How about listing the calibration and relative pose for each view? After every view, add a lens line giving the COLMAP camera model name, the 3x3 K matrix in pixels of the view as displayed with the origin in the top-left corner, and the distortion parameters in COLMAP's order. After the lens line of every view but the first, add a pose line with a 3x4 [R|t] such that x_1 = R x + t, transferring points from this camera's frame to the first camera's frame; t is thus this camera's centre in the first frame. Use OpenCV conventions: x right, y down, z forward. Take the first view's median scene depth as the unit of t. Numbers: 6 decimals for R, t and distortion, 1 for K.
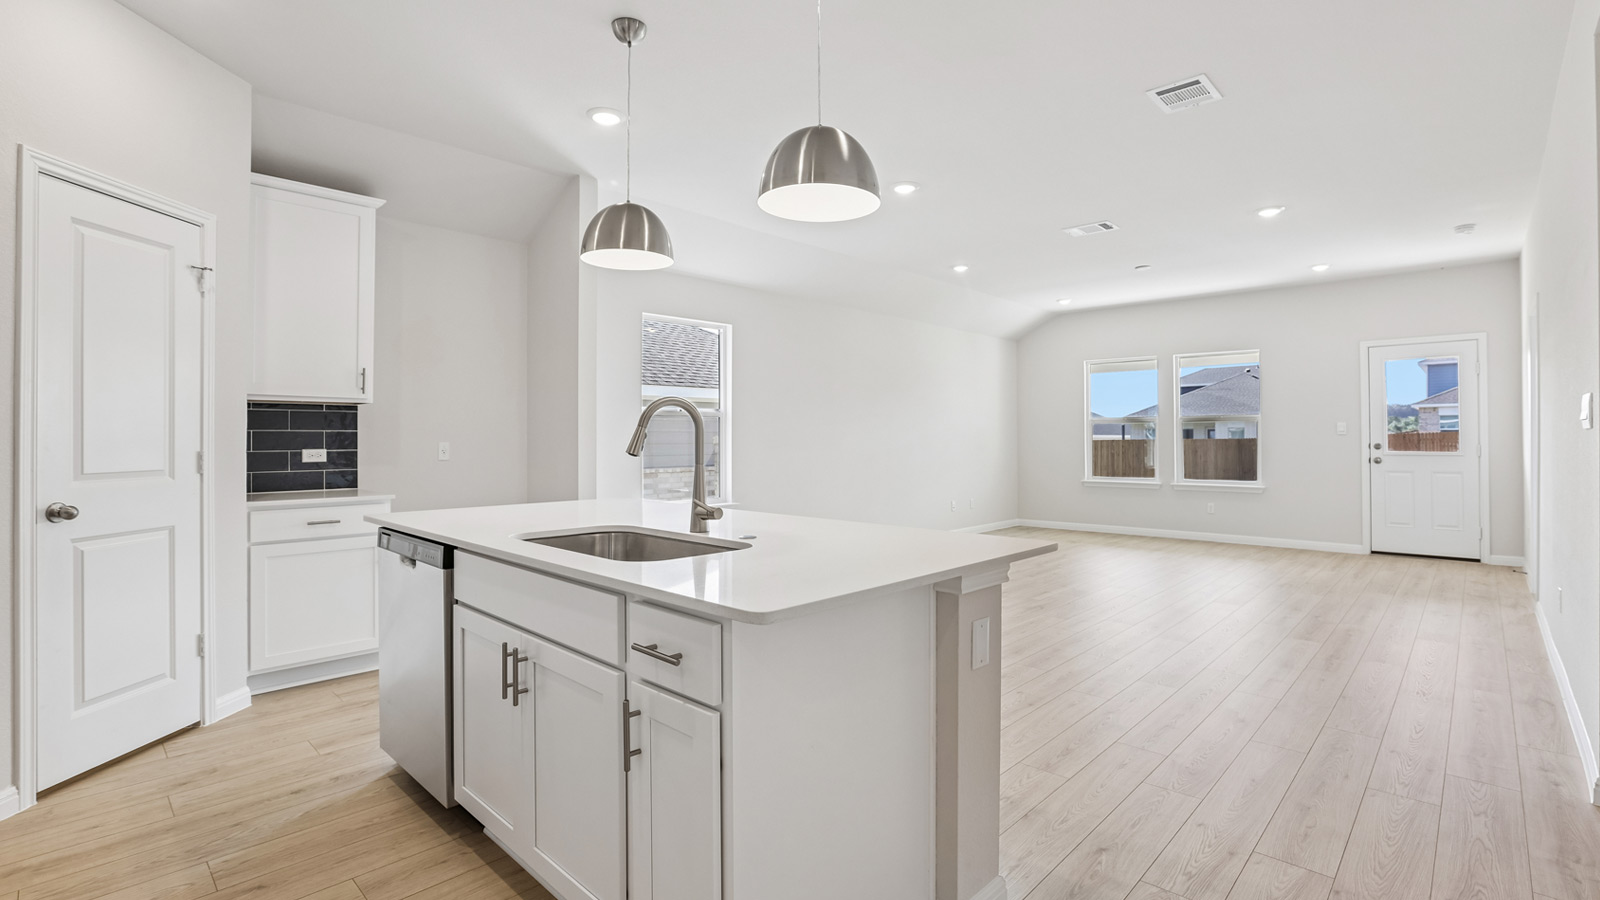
lens RADIAL K [[732.7, 0, 833.5], [0, 732.7, 442.3], [0, 0, 1]] dist [-0.021111, -0.000371]
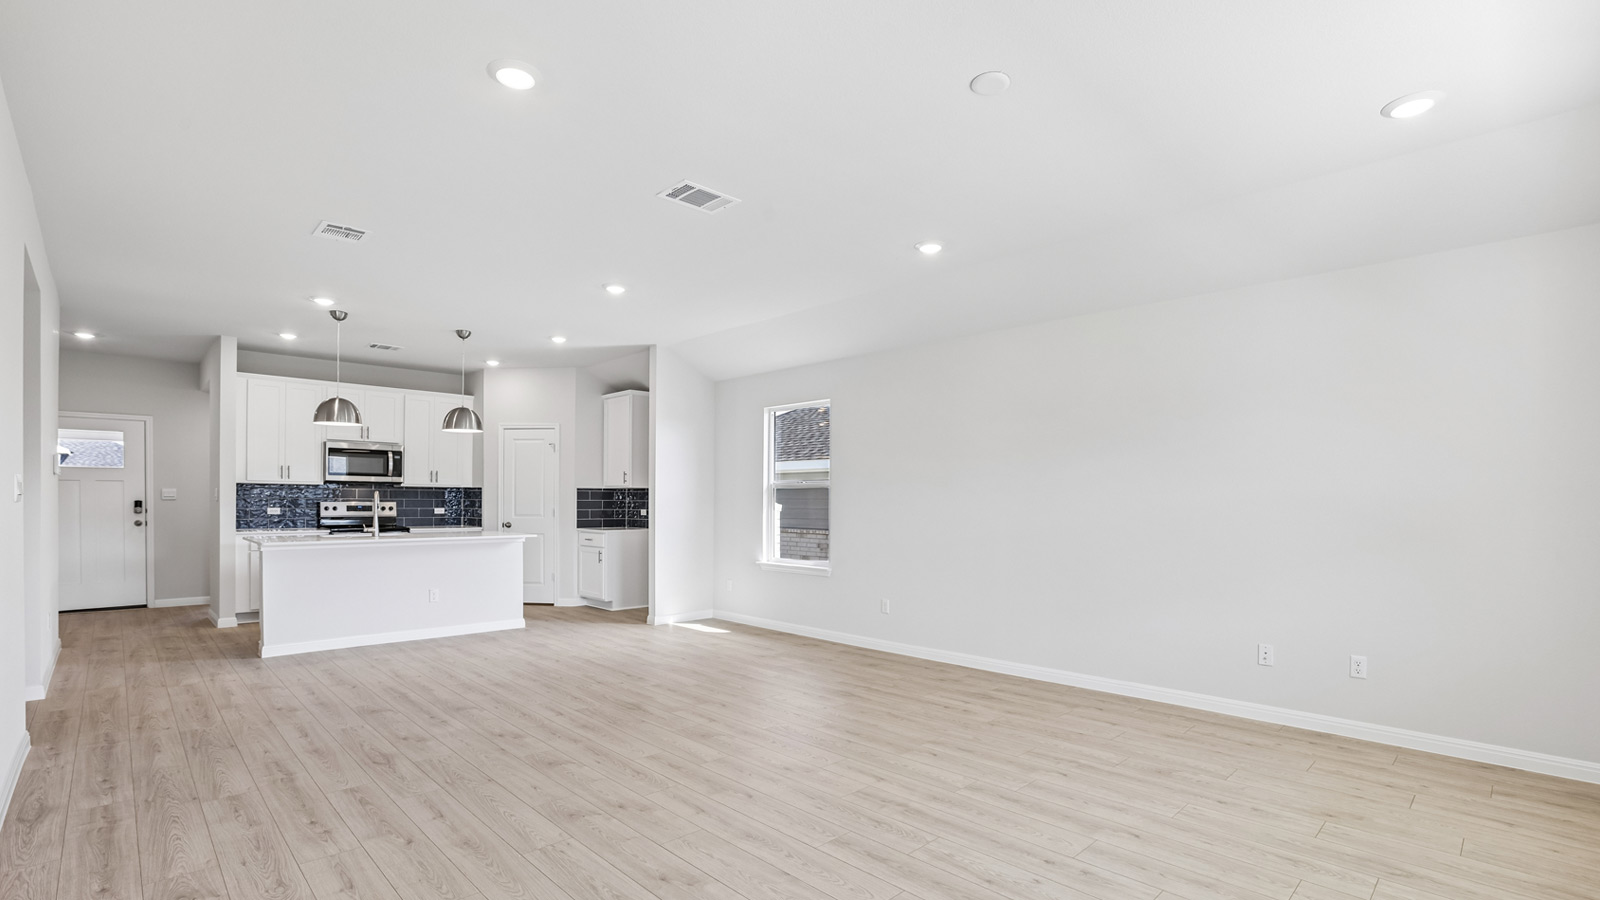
lens RADIAL K [[728.0, 0, 751.8], [0, 728.0, 504.8], [0, 0, 1]] dist [0.000065, 0.000235]
pose [[-0.110020, 0.011392, -0.993864, 0.975139], [-0.007795, 0.999894, 0.012324, -0.022693], [0.993899, 0.009103, -0.109920, 1.083631]]
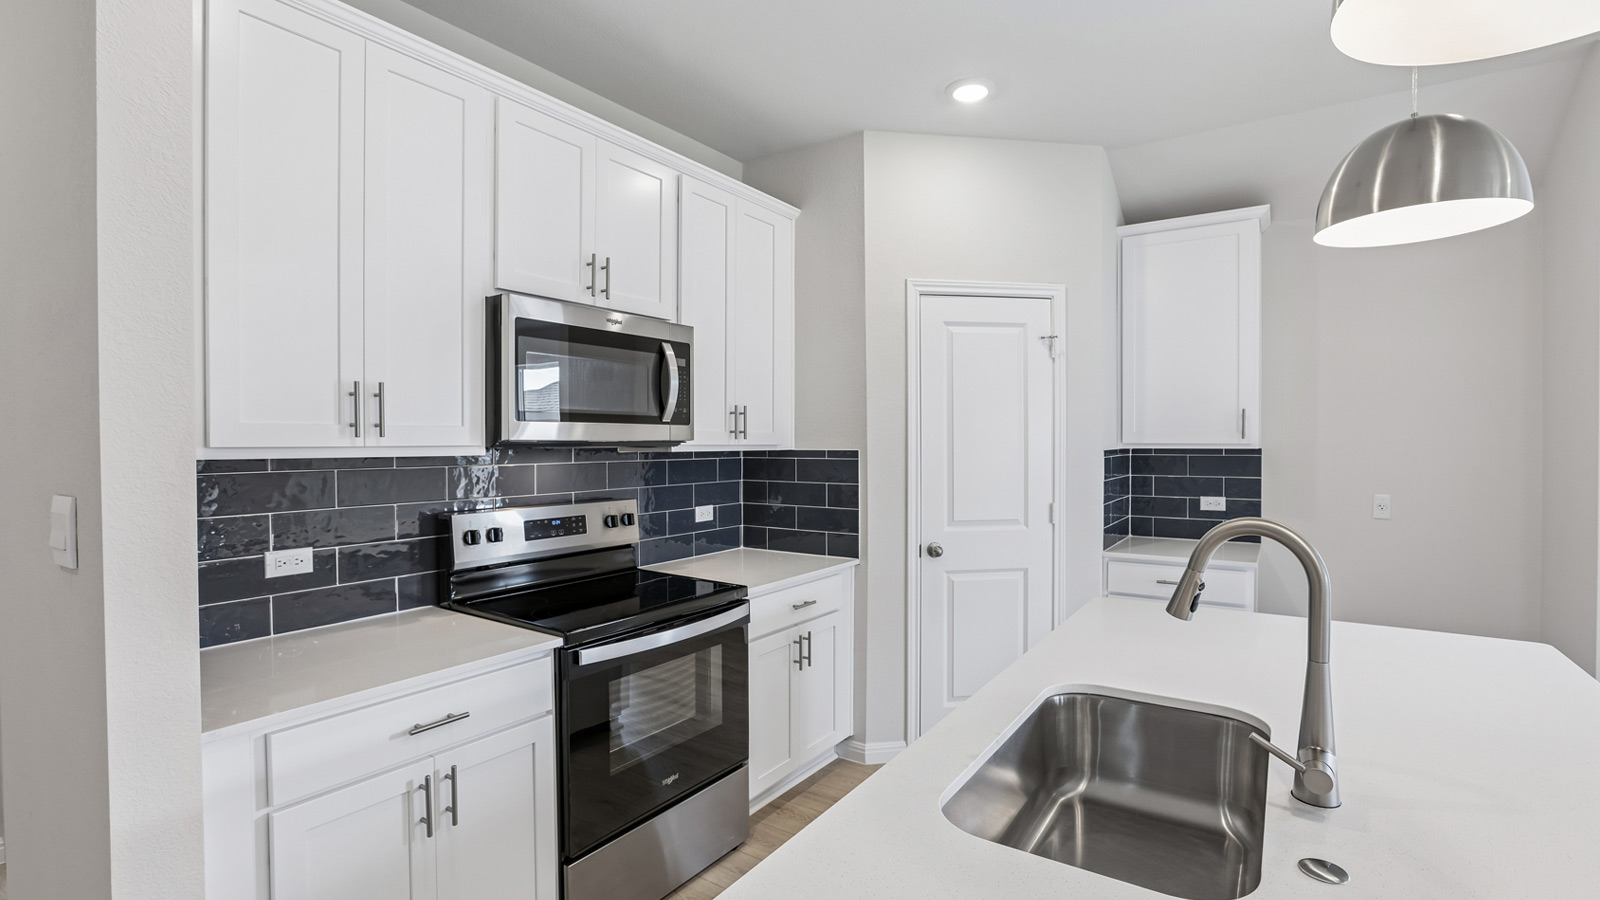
lens RADIAL K [[740.4, 0, 791.7], [0, 740.4, 454.9], [0, 0, 1]] dist [-0.029654, 0.000457]
pose [[0.135496, 0.023647, -0.990496, 0.095146], [0.001409, 0.999710, 0.024060, -0.046600], [0.990777, -0.004656, 0.135424, 0.235852]]
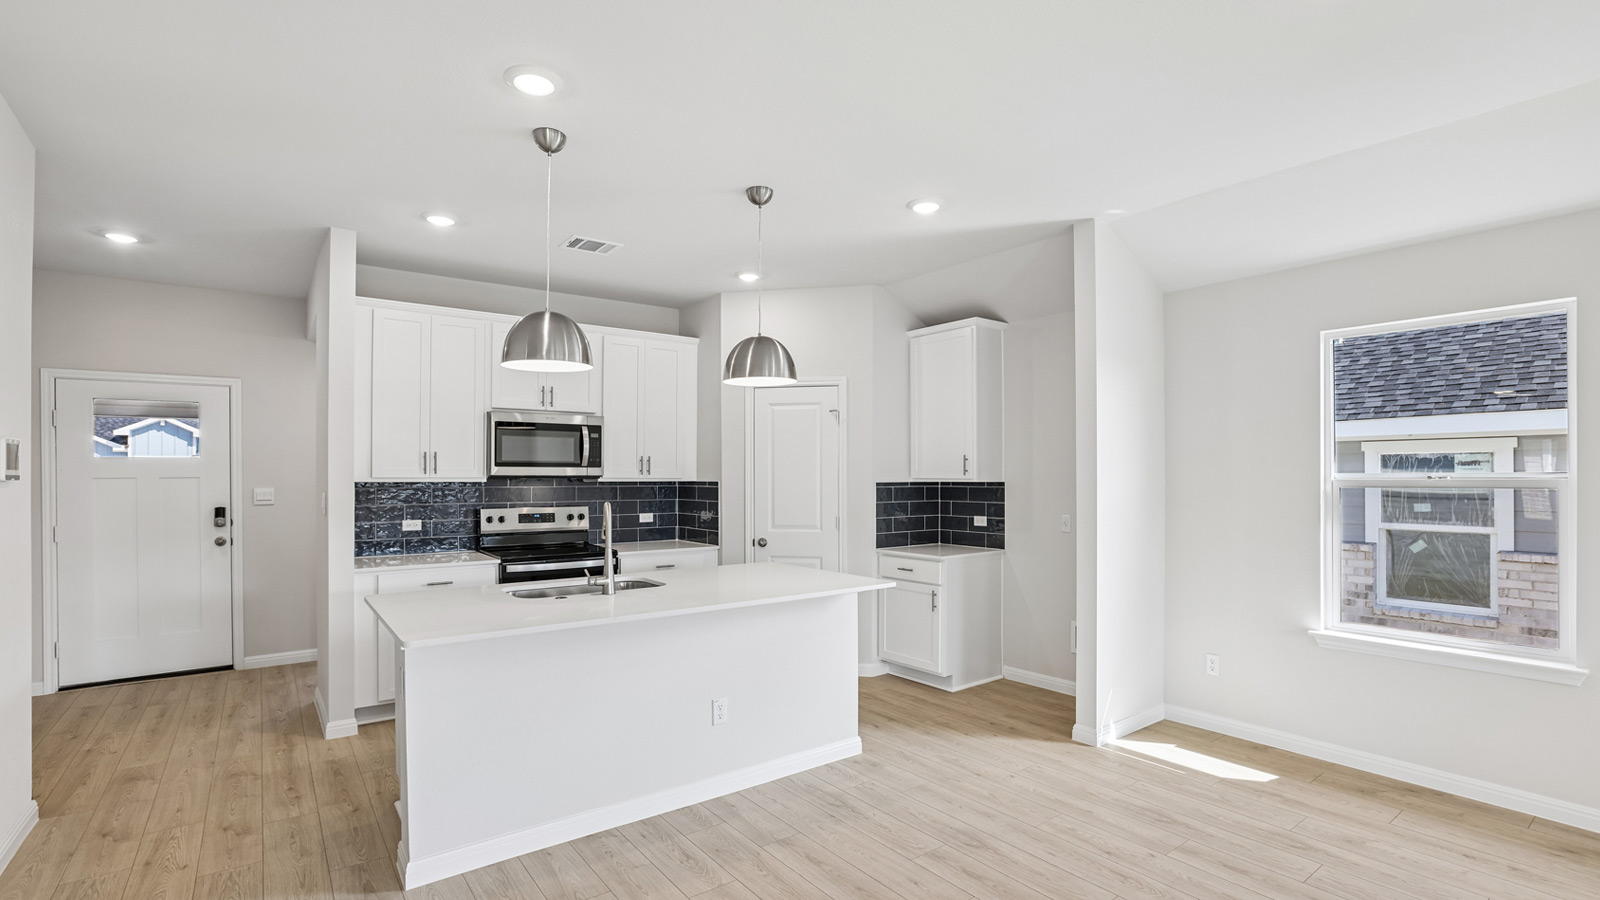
lens RADIAL K [[725.4, 0, 763.4], [0, 725.4, 476.0], [0, 0, 1]] dist [-0.025794, 0.000553]
pose [[-0.216224, 0.006033, -0.976325, 0.447387], [0.000582, 0.999982, 0.006050, -0.049275], [0.976344, 0.000740, -0.216223, 0.624206]]
